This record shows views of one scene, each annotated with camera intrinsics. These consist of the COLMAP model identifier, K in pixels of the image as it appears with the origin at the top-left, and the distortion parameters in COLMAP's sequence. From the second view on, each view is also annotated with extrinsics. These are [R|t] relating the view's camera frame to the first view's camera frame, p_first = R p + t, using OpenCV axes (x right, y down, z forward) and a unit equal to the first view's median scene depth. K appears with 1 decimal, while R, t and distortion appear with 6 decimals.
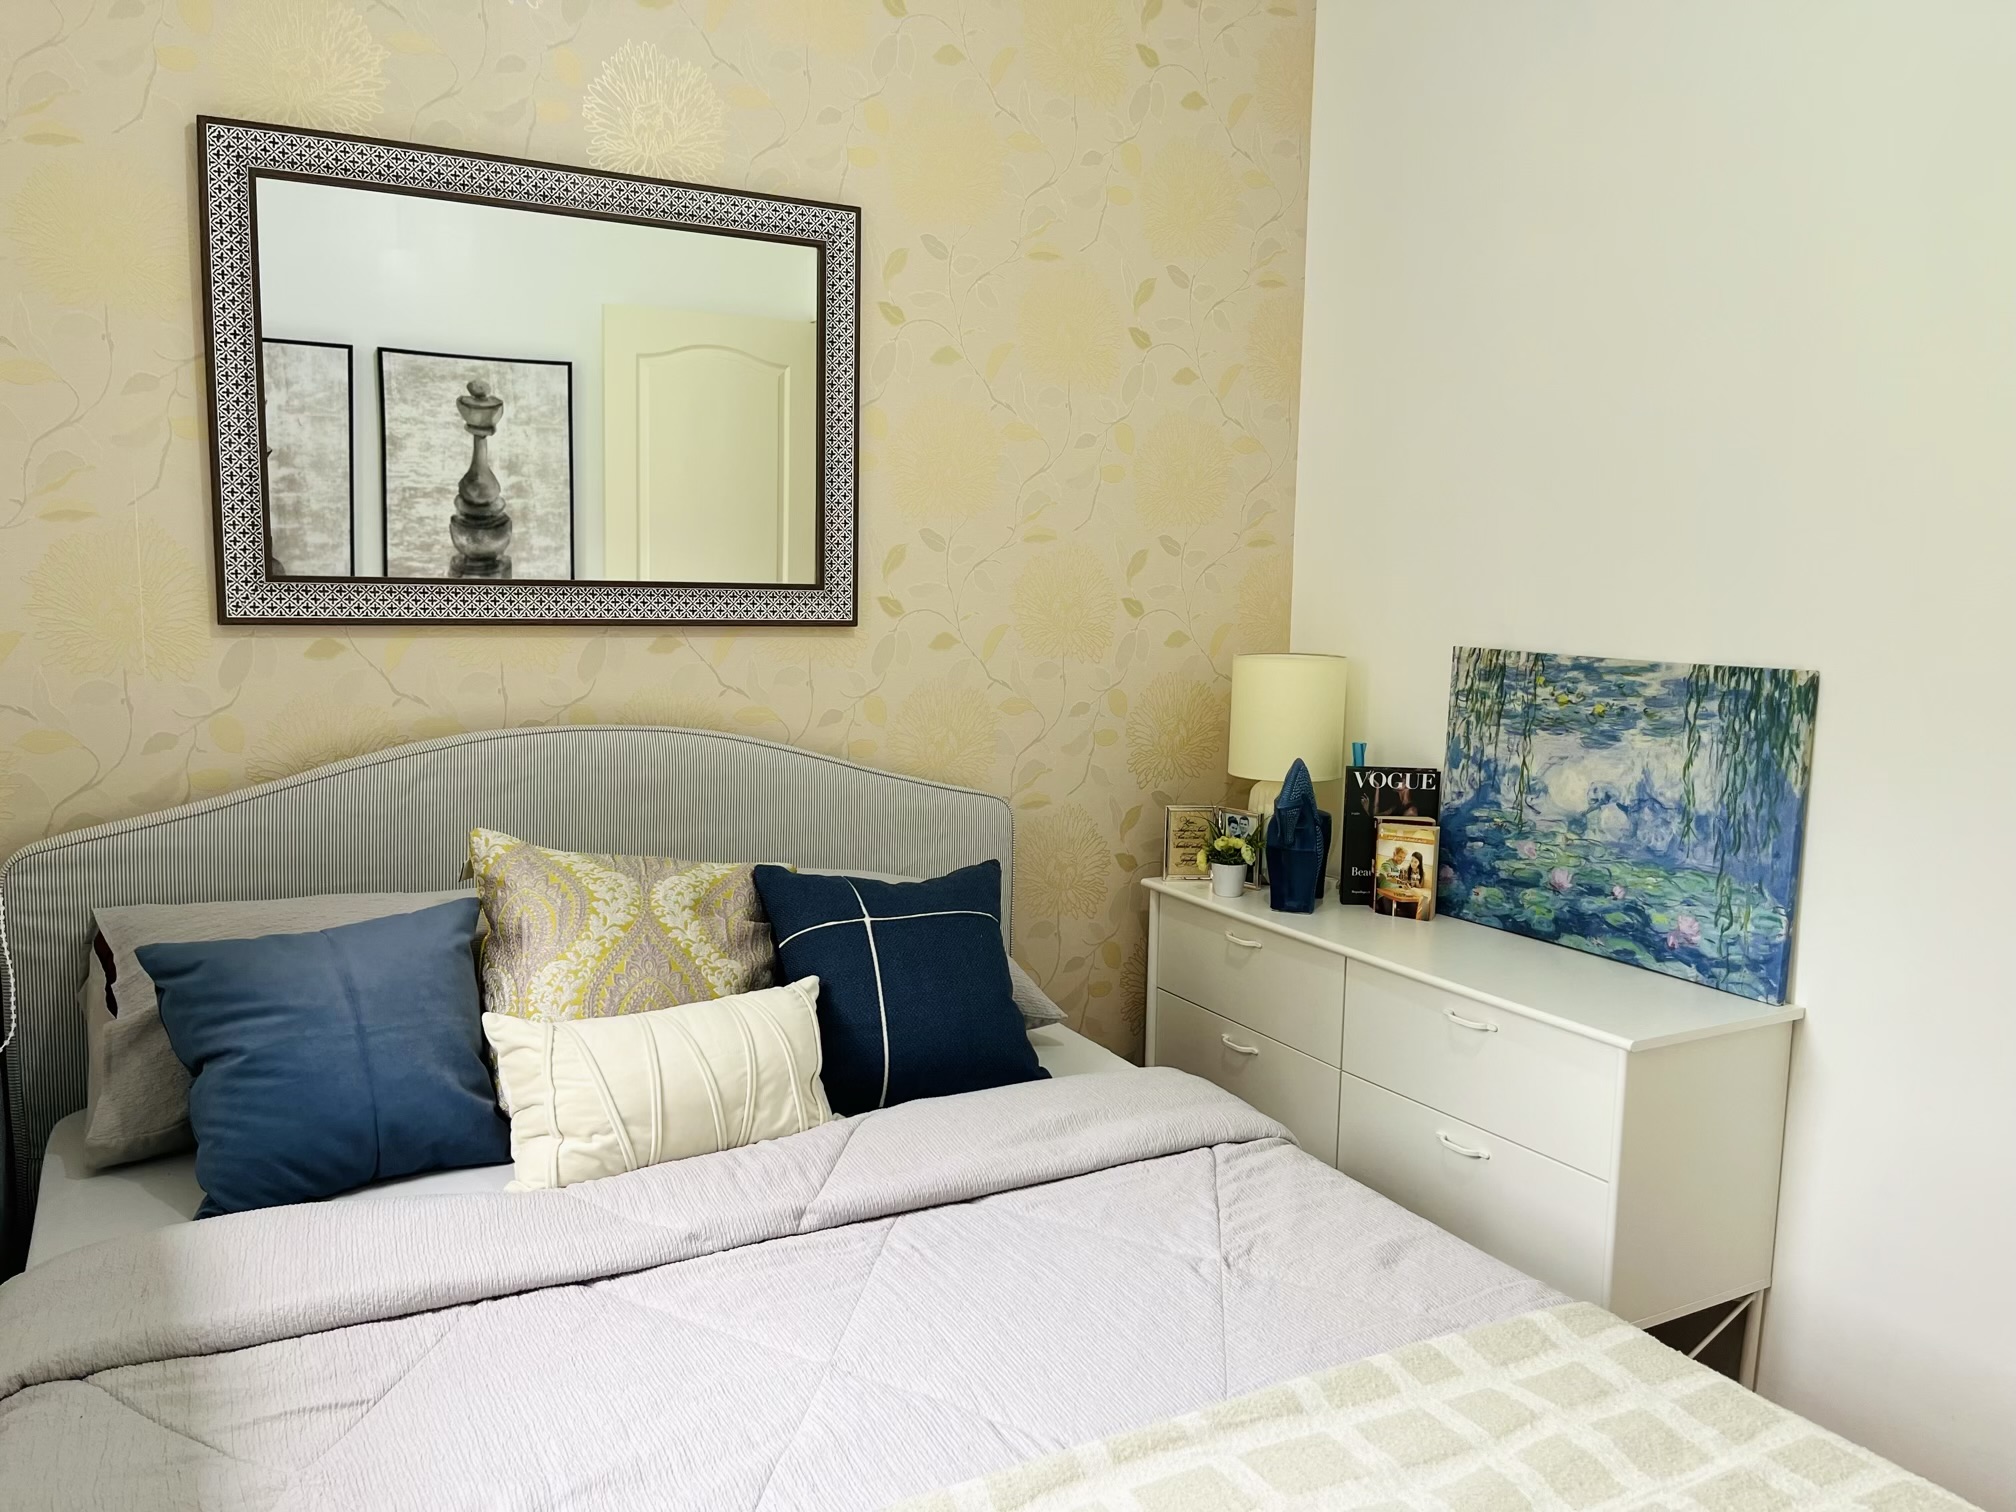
lens RADIAL K [[1523.8, 0, 1021.8], [0, 1523.8, 757.4], [0, 0, 1]] dist [0.058416, -0.088883]
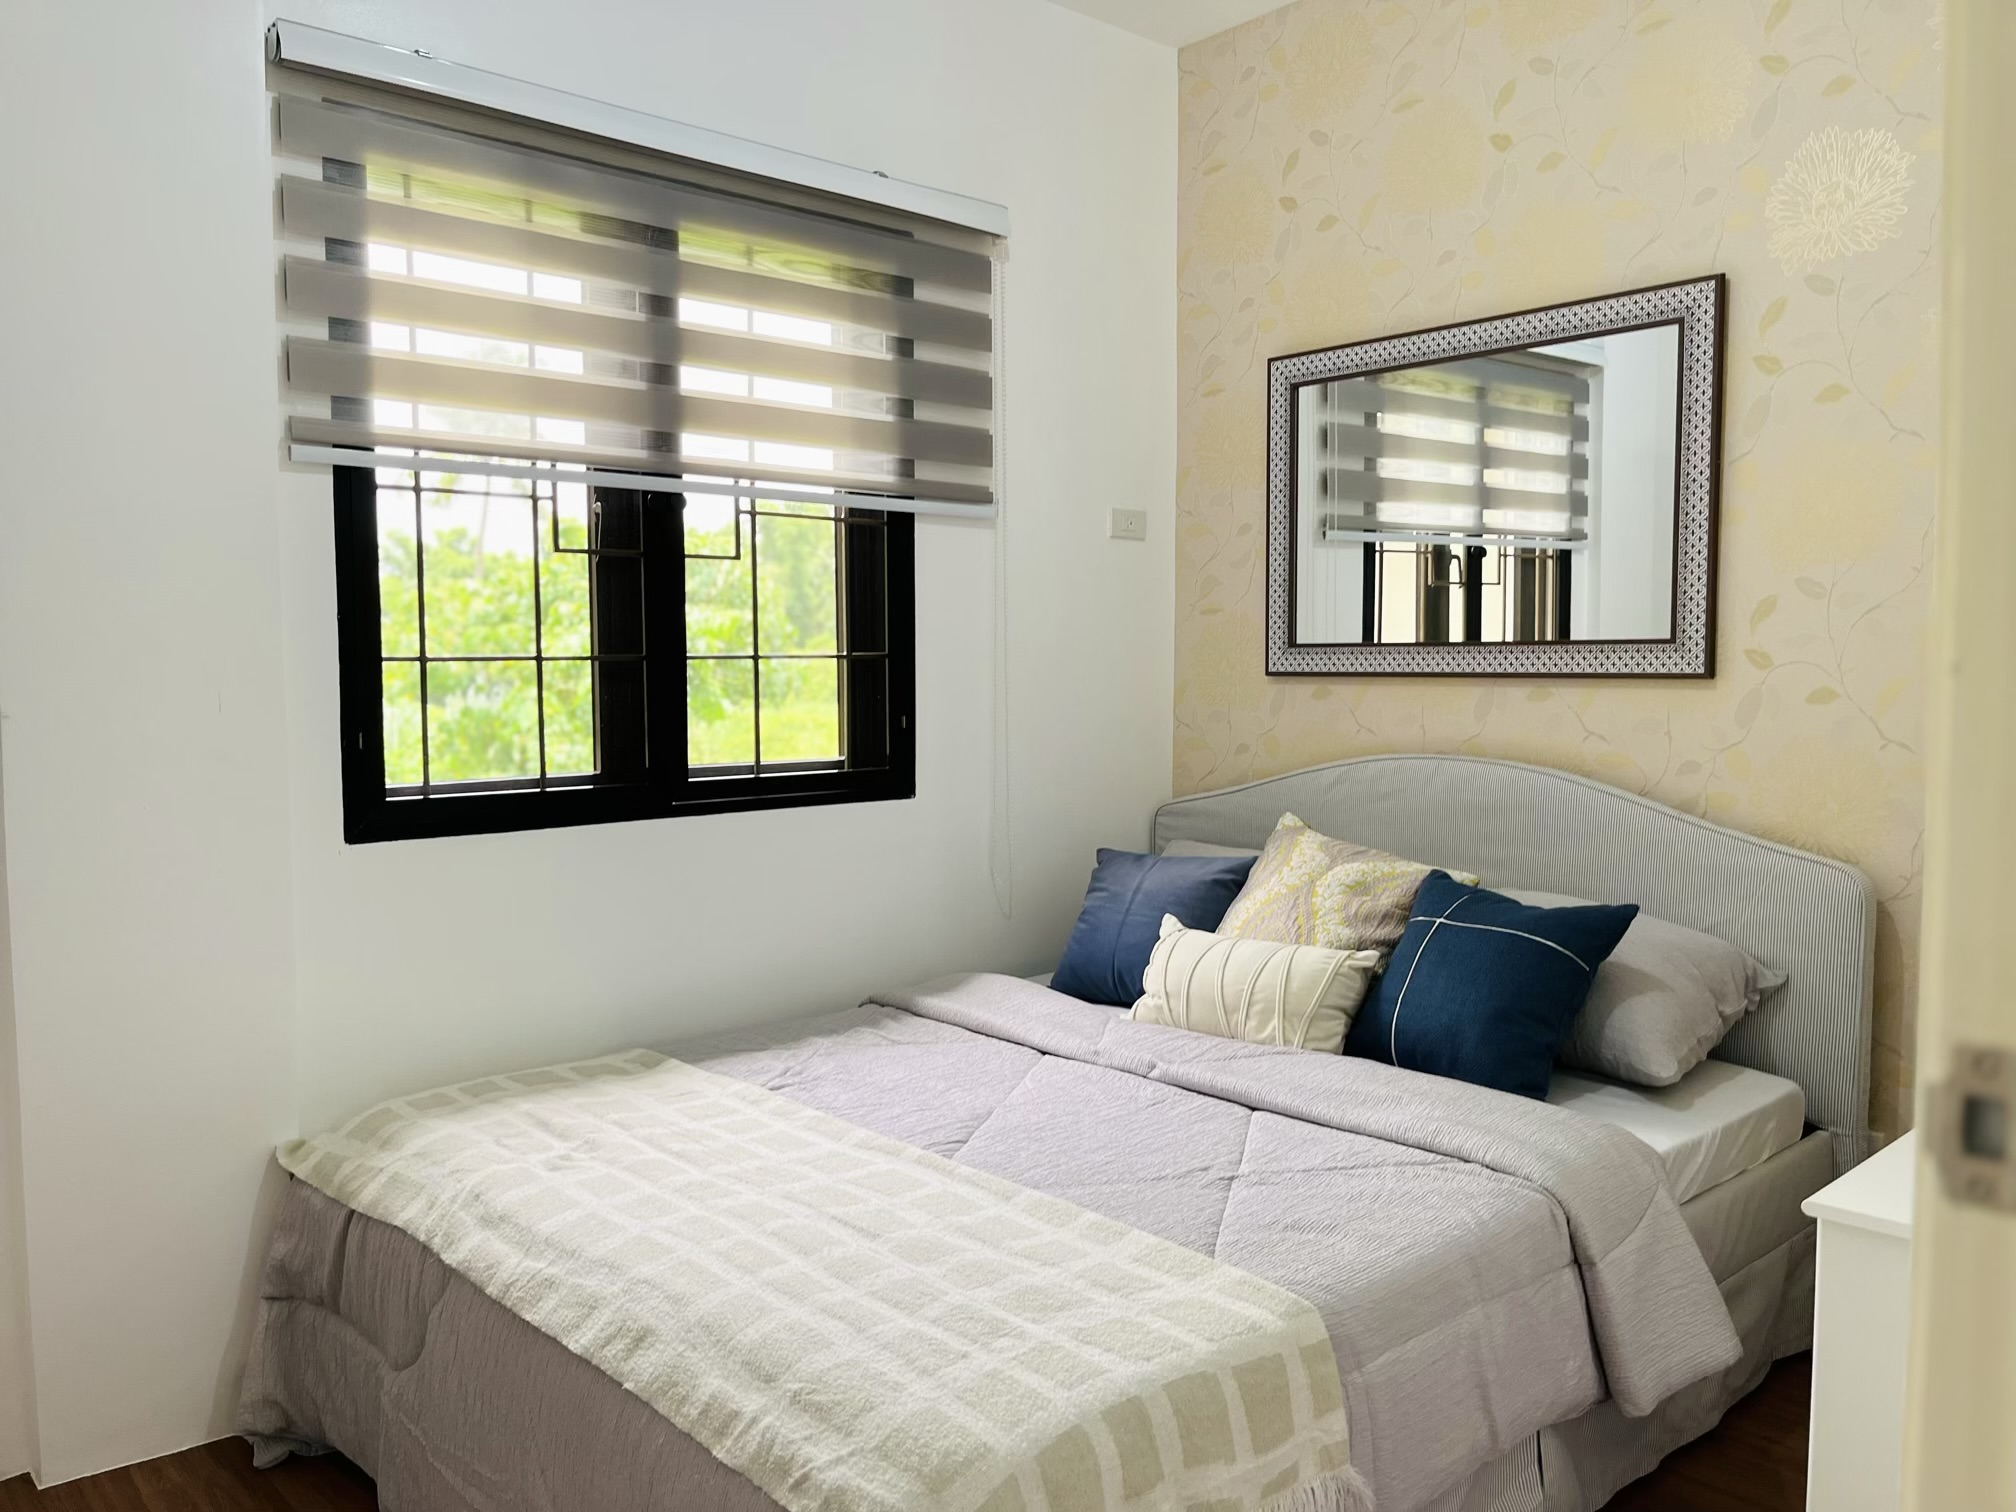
lens RADIAL K [[1523.8, 0, 1022.7], [0, 1523.8, 760.2], [0, 0, 1]] dist [0.058416, -0.088883]
pose [[0.248629, 0.045426, -0.967533, 0.830114], [-0.106537, 0.994121, 0.019297, -0.003559], [0.962722, 0.098280, 0.252007, 0.334565]]
